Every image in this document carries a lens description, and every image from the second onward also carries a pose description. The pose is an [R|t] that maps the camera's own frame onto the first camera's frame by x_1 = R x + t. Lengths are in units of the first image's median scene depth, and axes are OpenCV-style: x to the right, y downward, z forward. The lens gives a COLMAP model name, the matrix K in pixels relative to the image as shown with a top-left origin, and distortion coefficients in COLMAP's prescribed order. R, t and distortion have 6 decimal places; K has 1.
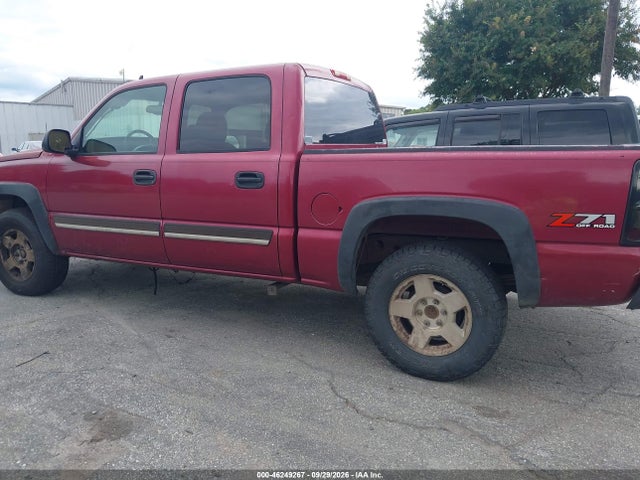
lens RADIAL K [[583.2, 0, 320.0], [0, 583.2, 240.0], [0, 0, 1]] dist [0.002035, 0.003792]
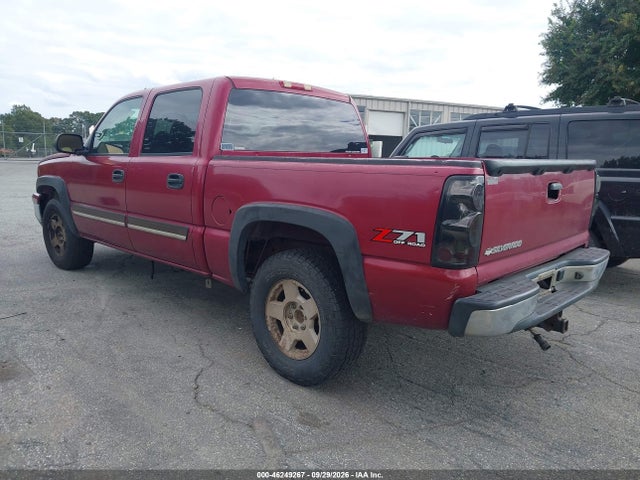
lens RADIAL K [[583.2, 0, 320.0], [0, 583.2, 240.0], [0, 0, 1]] dist [0.002035, 0.003792]
pose [[0.940741, 0.076053, -0.330489, 0.546508], [-0.078569, 0.996892, 0.005759, -0.019977], [0.329900, 0.020549, 0.943792, 0.035922]]
